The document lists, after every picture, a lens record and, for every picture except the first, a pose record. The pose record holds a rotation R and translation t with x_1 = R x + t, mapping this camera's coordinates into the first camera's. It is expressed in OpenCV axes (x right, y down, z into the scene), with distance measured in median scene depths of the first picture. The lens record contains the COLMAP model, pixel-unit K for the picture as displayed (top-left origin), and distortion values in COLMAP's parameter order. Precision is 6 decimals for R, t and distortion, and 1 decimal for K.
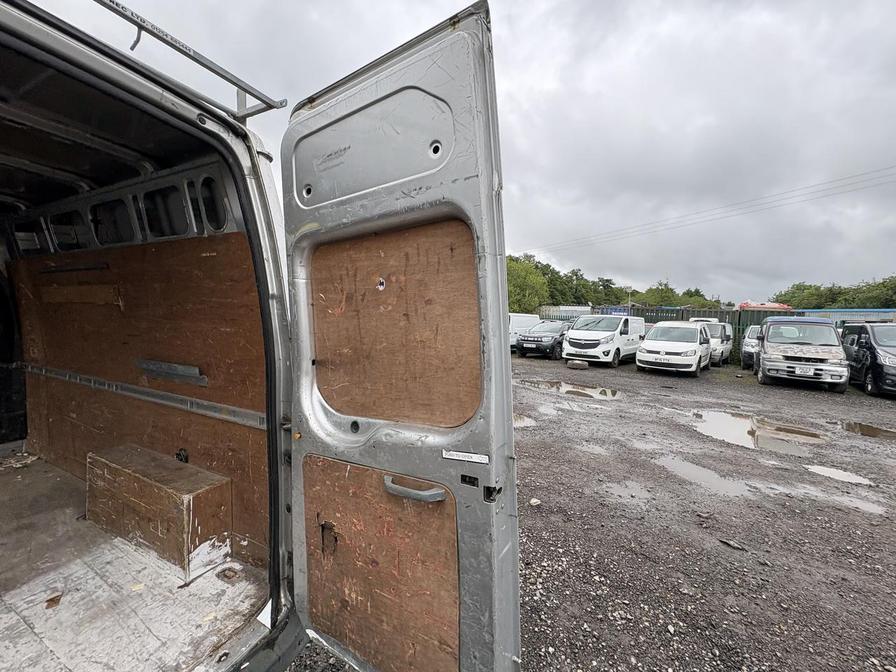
lens RADIAL K [[356.3, 0, 447.5], [0, 356.3, 337.5], [0, 0, 1]] dist [0.001606, -0.001234]
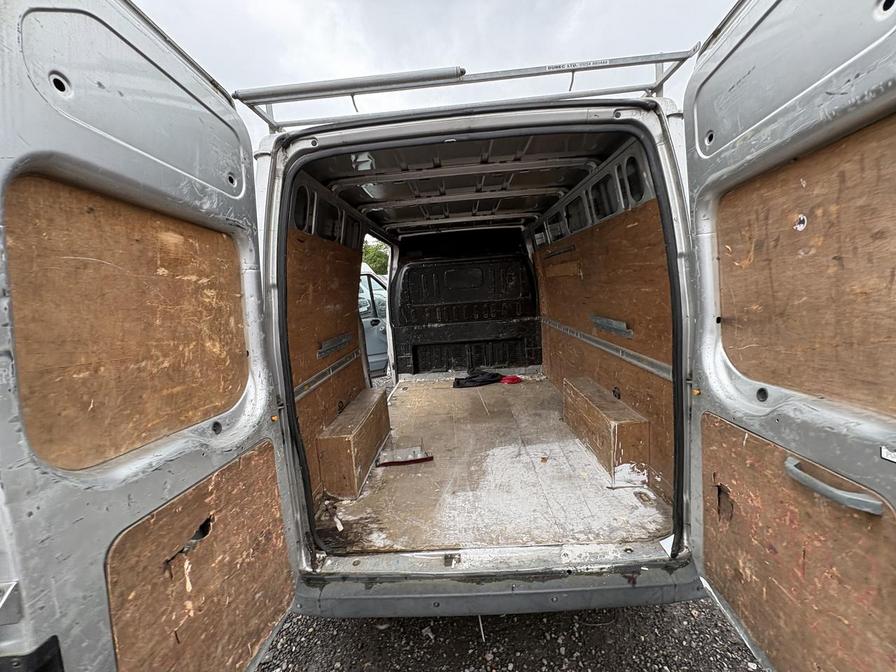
lens RADIAL K [[354.8, 0, 450.1], [0, 354.8, 334.3], [0, 0, 1]] dist [-0.016973, 0.014163]
pose [[0.411951, 0.063405, -0.908997, 0.191344], [0.032942, 0.995888, 0.084395, 0.004451], [0.910610, -0.064711, 0.408169, -0.037725]]
